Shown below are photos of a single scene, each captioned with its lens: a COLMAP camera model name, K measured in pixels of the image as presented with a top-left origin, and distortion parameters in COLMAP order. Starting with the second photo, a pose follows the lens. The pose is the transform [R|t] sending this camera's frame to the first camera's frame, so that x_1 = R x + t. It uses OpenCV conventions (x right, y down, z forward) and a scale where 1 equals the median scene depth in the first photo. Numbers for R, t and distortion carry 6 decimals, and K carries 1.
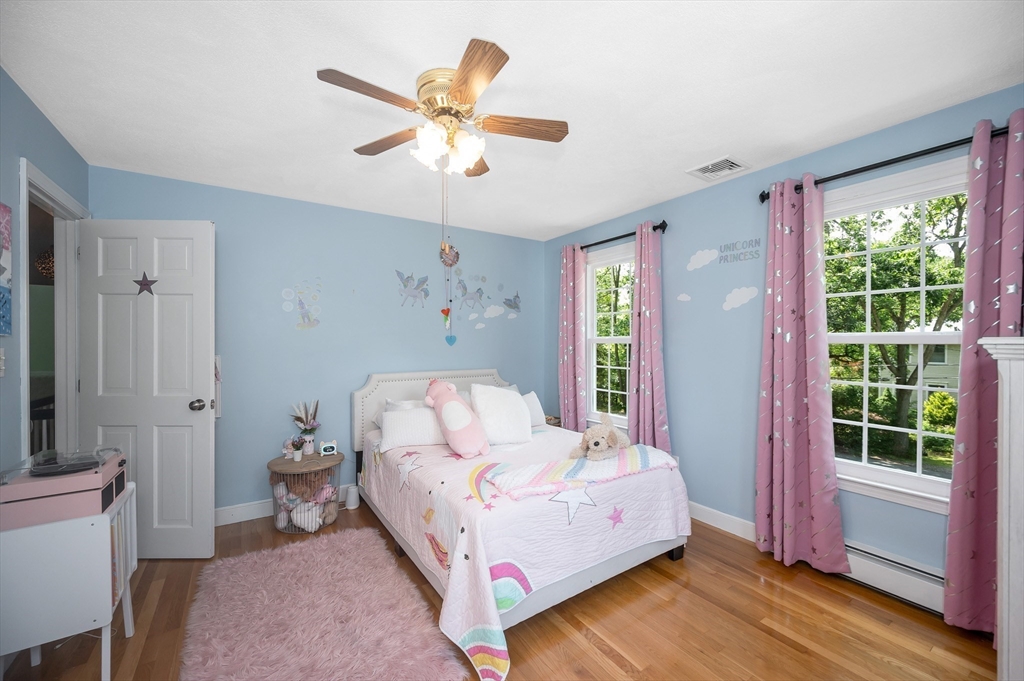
lens RADIAL K [[418.0, 0, 506.8], [0, 418.0, 341.7], [0, 0, 1]] dist [0.000190, -0.000686]
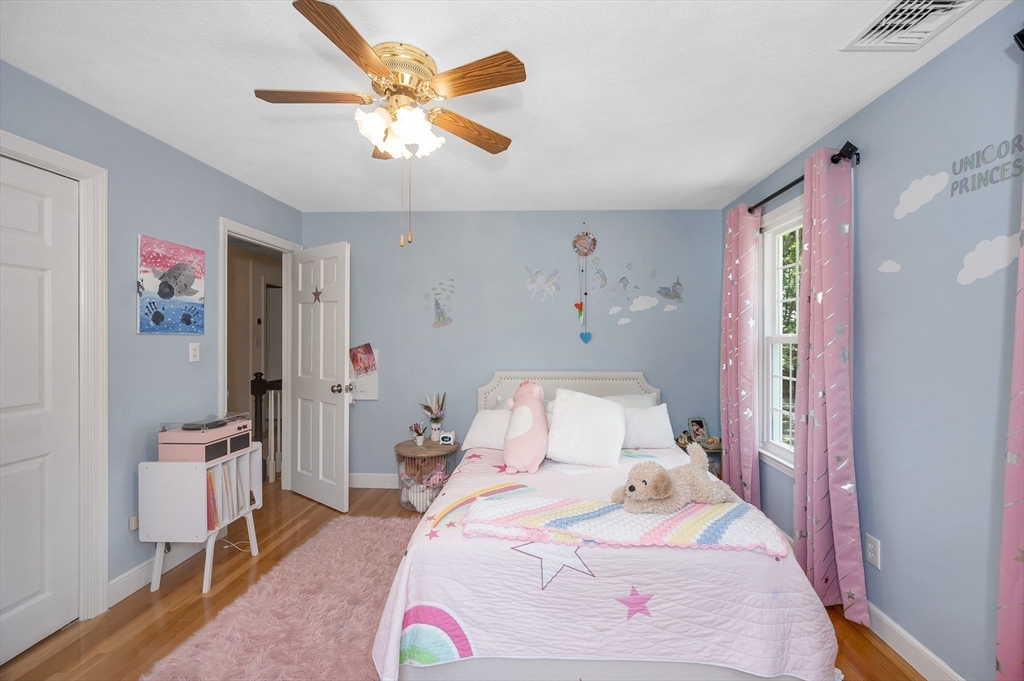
lens RADIAL K [[418.0, 0, 517.5], [0, 418.0, 335.5], [0, 0, 1]] dist [0.000190, -0.000686]
pose [[0.810500, 0.003569, -0.585727, 0.399566], [-0.004553, 0.999990, -0.000207, -0.010022], [0.585720, 0.002835, 0.810508, 0.270062]]
